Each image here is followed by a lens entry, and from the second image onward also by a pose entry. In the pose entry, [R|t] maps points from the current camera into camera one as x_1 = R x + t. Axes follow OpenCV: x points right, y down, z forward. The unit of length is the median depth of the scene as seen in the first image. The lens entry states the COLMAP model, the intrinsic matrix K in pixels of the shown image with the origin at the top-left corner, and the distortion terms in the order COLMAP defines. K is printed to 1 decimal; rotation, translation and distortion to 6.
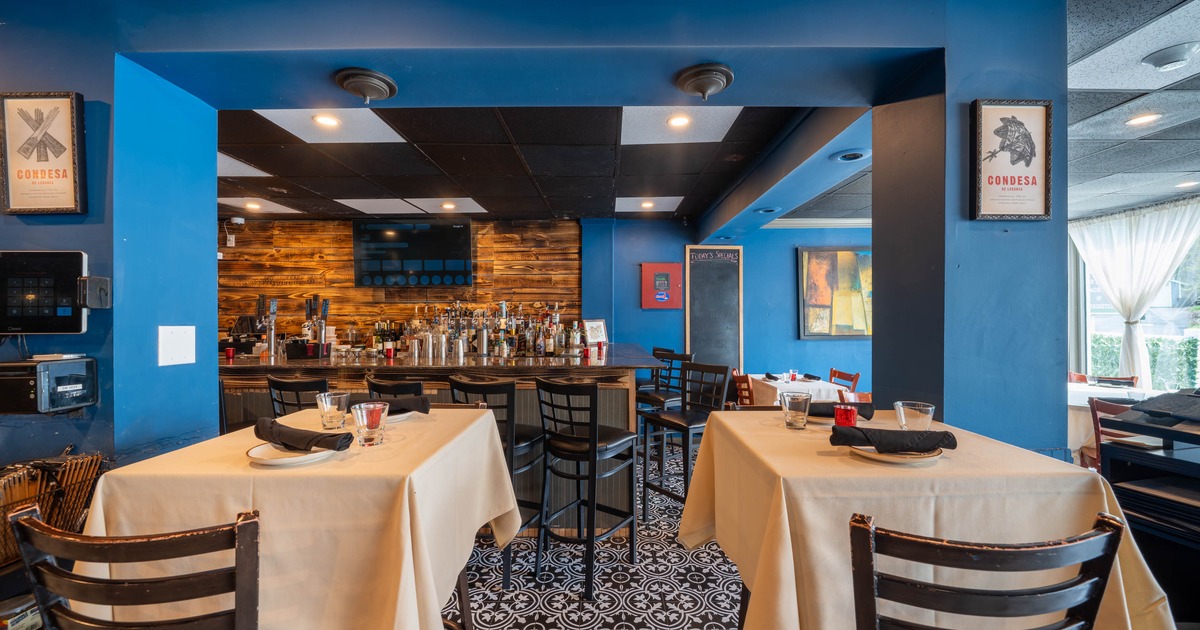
lens RADIAL K [[455.4, 0, 615.5], [0, 455.4, 319.5], [0, 0, 1]] dist [-0.001213, -0.000247]
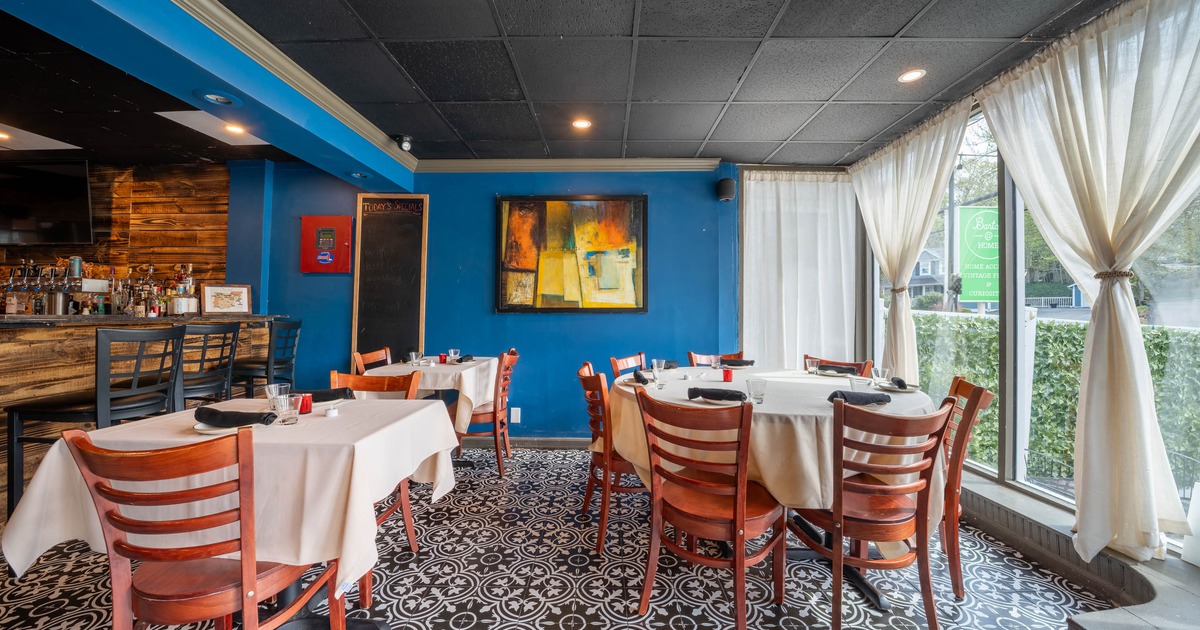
lens RADIAL K [[431.5, 0, 600.0], [0, 431.5, 315.0], [0, 0, 1]] dist [-0.017101, 0.000065]
pose [[0.999483, 0.009353, -0.030762, 0.606806], [-0.009381, 0.999956, -0.000740, 0.046447], [0.030754, 0.001028, 0.999526, 0.263461]]
